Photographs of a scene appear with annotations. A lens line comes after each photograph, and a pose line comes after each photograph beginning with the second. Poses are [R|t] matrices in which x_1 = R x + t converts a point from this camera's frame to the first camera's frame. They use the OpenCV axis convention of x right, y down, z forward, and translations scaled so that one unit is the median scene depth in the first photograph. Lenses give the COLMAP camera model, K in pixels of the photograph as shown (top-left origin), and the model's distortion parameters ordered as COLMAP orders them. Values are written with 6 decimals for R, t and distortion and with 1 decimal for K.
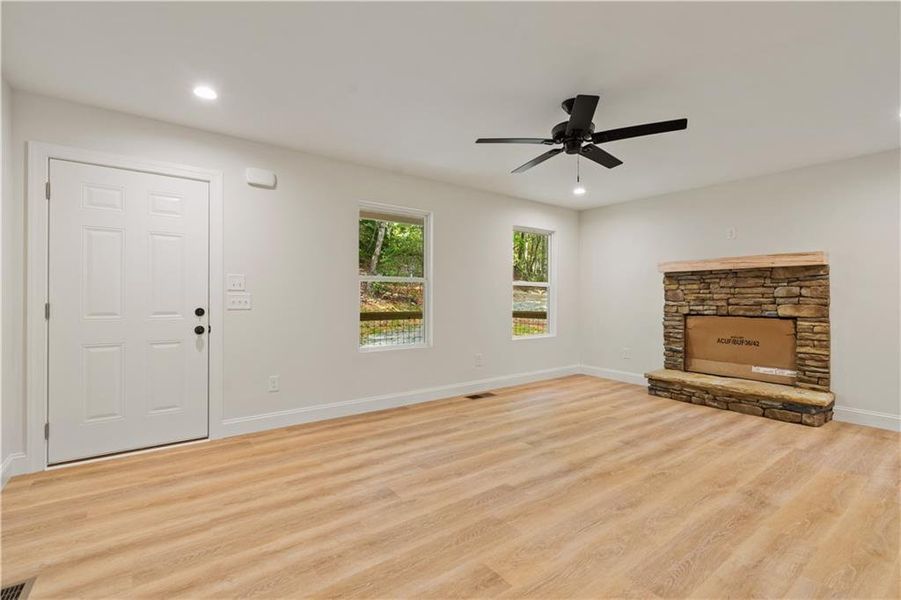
lens RADIAL K [[401.0, 0, 443.2], [0, 401.0, 300.3], [0, 0, 1]] dist [0.004225, -0.000760]
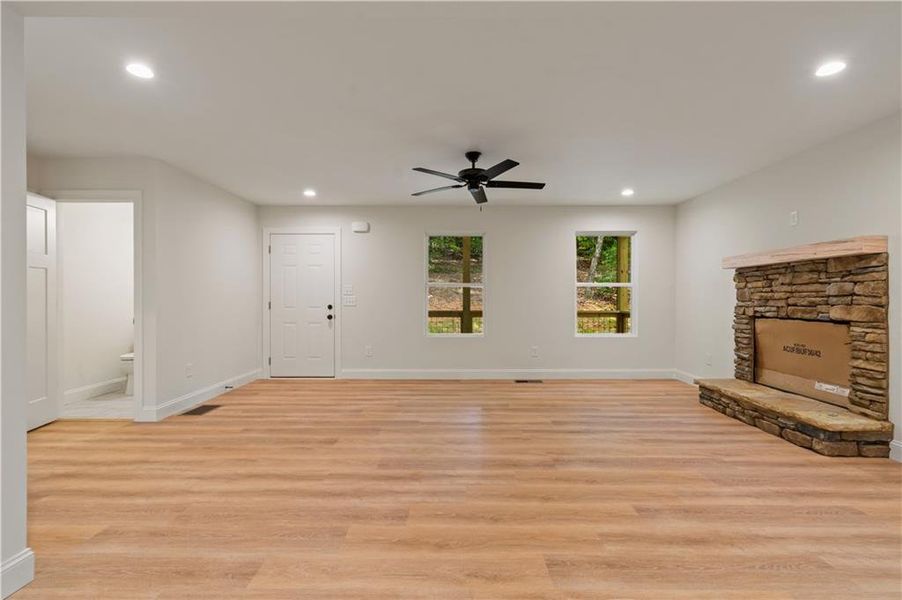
lens RADIAL K [[401.4, 0, 457.0], [0, 401.4, 303.3], [0, 0, 1]] dist [0.004225, -0.000760]
pose [[0.801310, 0.002496, -0.598244, 0.723557], [-0.000386, 0.999993, 0.003655, 0.004330], [0.598249, -0.002698, 0.801305, -0.081821]]
